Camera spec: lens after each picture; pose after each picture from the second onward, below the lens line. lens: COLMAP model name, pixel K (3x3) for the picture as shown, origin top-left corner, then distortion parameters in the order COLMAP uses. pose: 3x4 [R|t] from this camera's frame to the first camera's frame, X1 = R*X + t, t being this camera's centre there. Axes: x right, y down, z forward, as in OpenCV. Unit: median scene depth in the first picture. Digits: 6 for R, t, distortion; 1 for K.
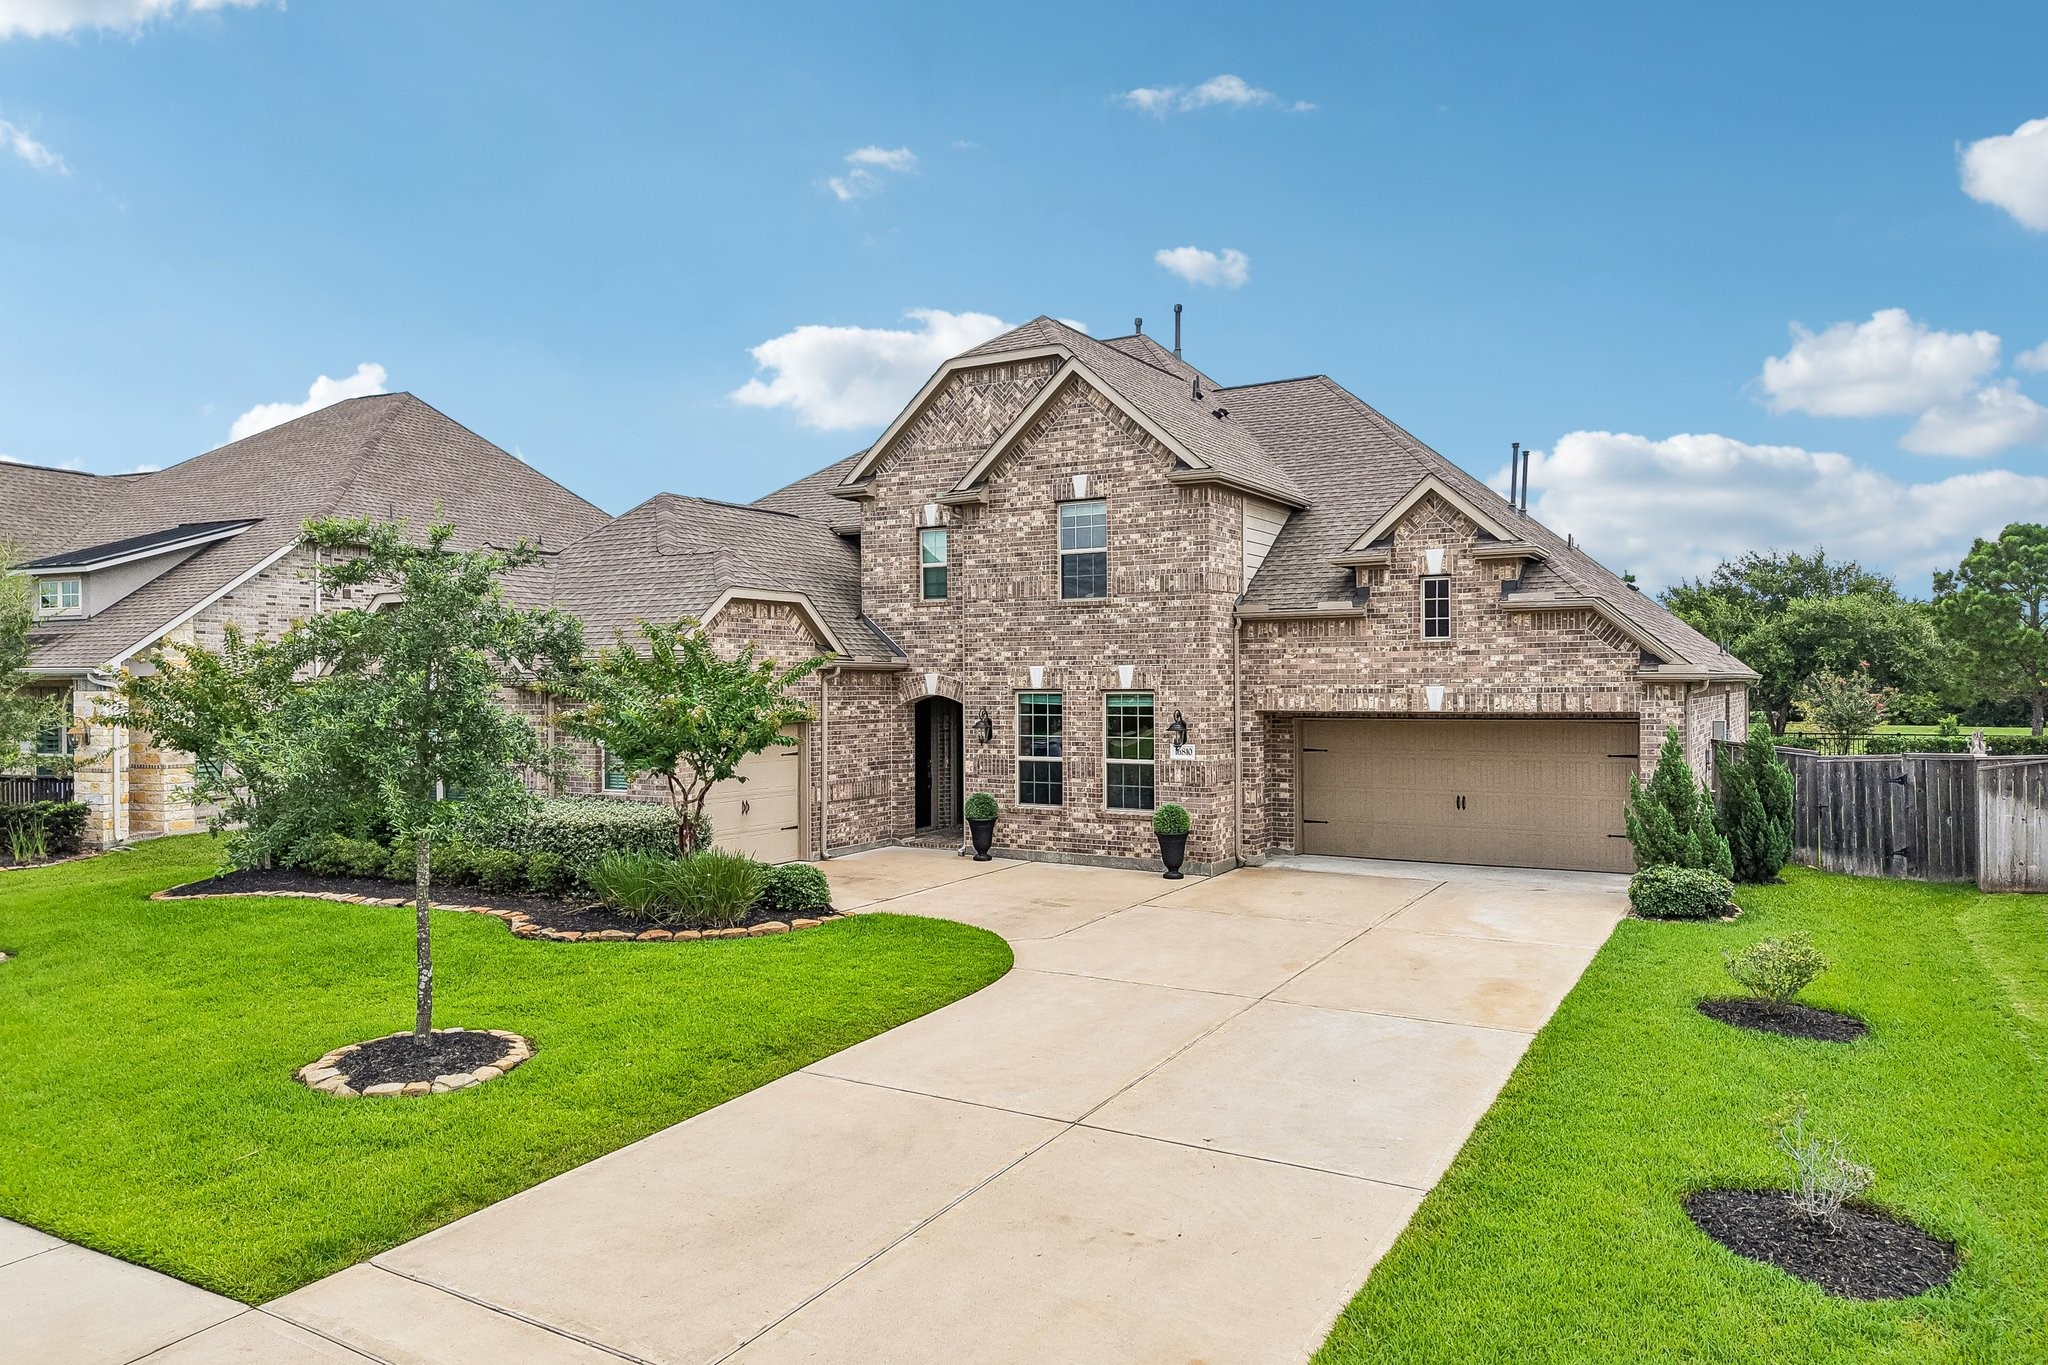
lens RADIAL K [[1350.2, 0, 1022.1], [0, 1350.2, 687.7], [0, 0, 1]] dist [0.011424, -0.016602]
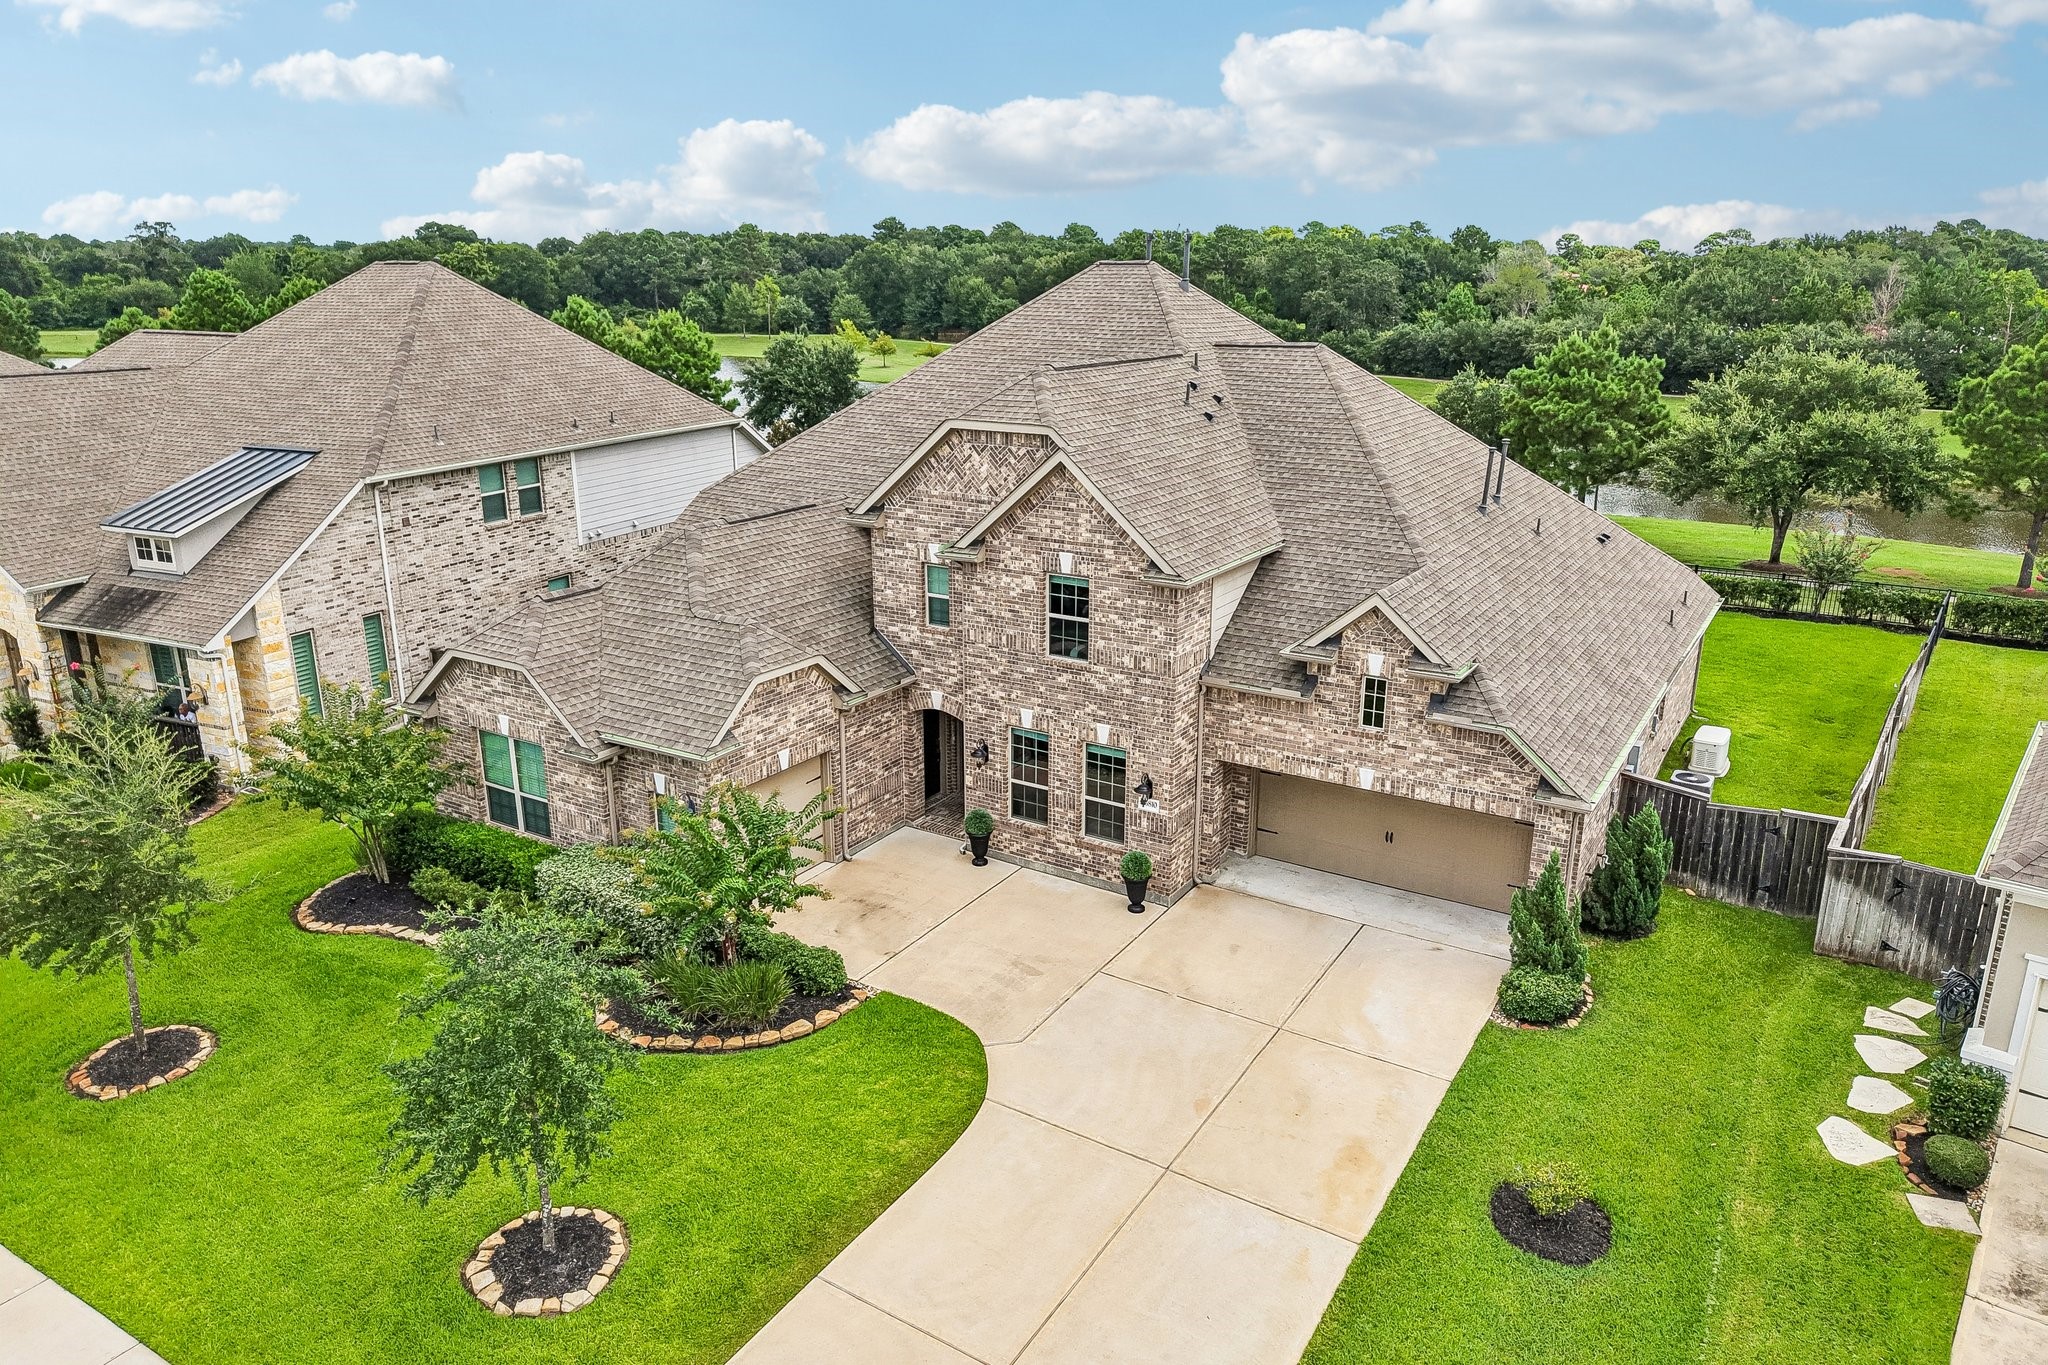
lens RADIAL K [[1350.2, 0, 1024.5], [0, 1350.2, 667.9], [0, 0, 1]] dist [0.011424, -0.016602]
pose [[0.999490, 0.015037, -0.028176, 0.041929], [-0.006630, 0.960698, 0.277518, -0.378333], [0.031241, -0.277190, 0.960307, -0.086216]]
